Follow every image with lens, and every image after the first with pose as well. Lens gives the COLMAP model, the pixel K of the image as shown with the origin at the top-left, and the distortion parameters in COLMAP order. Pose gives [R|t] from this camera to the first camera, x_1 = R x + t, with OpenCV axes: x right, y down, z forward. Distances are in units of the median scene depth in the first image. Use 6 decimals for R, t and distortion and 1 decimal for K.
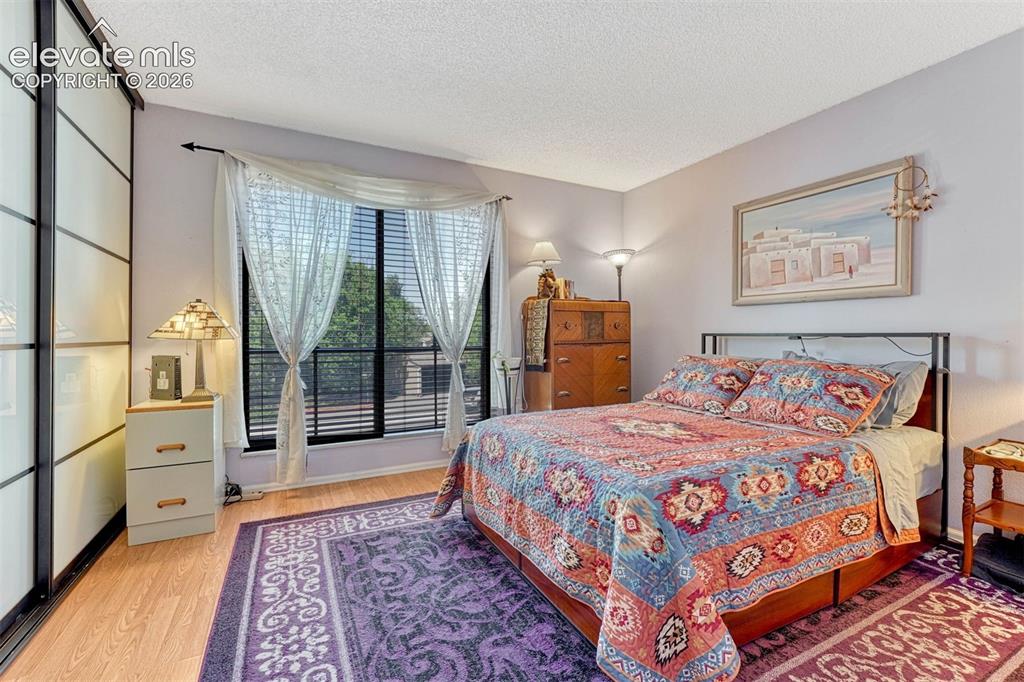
lens RADIAL K [[451.4, 0, 514.7], [0, 451.4, 339.0], [0, 0, 1]] dist [-0.002285, -0.000939]
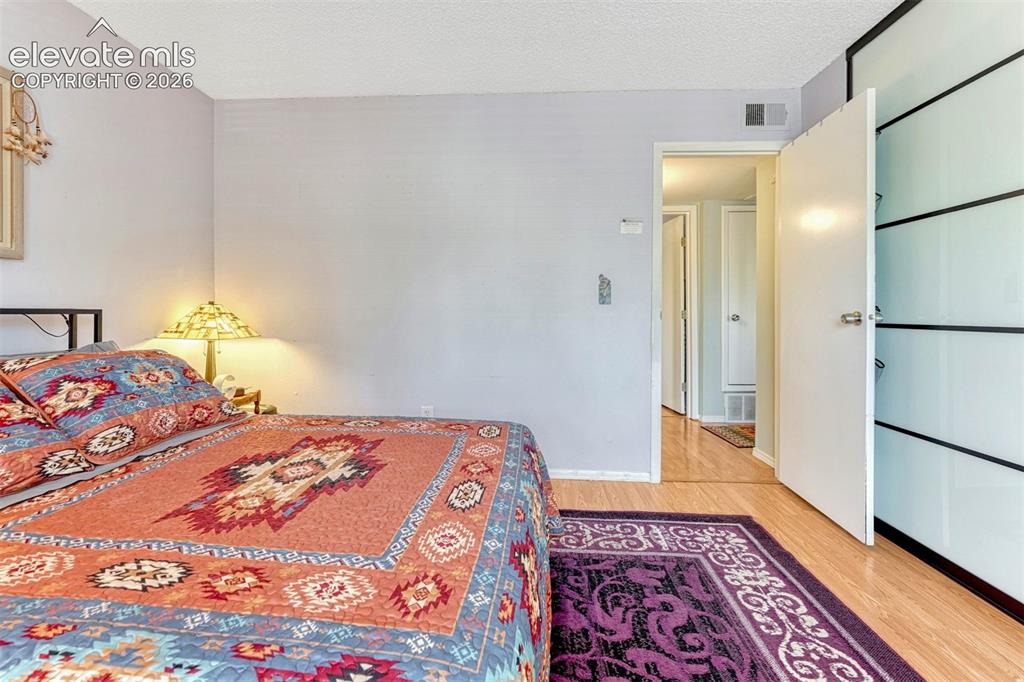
lens RADIAL K [[451.4, 0, 509.9], [0, 451.4, 331.5], [0, 0, 1]] dist [-0.002285, -0.000939]
pose [[-0.870406, -0.019548, 0.491947, -0.533152], [-0.008280, 0.999651, 0.025072, 0.002460], [-0.492265, 0.017750, -0.870264, 1.866264]]
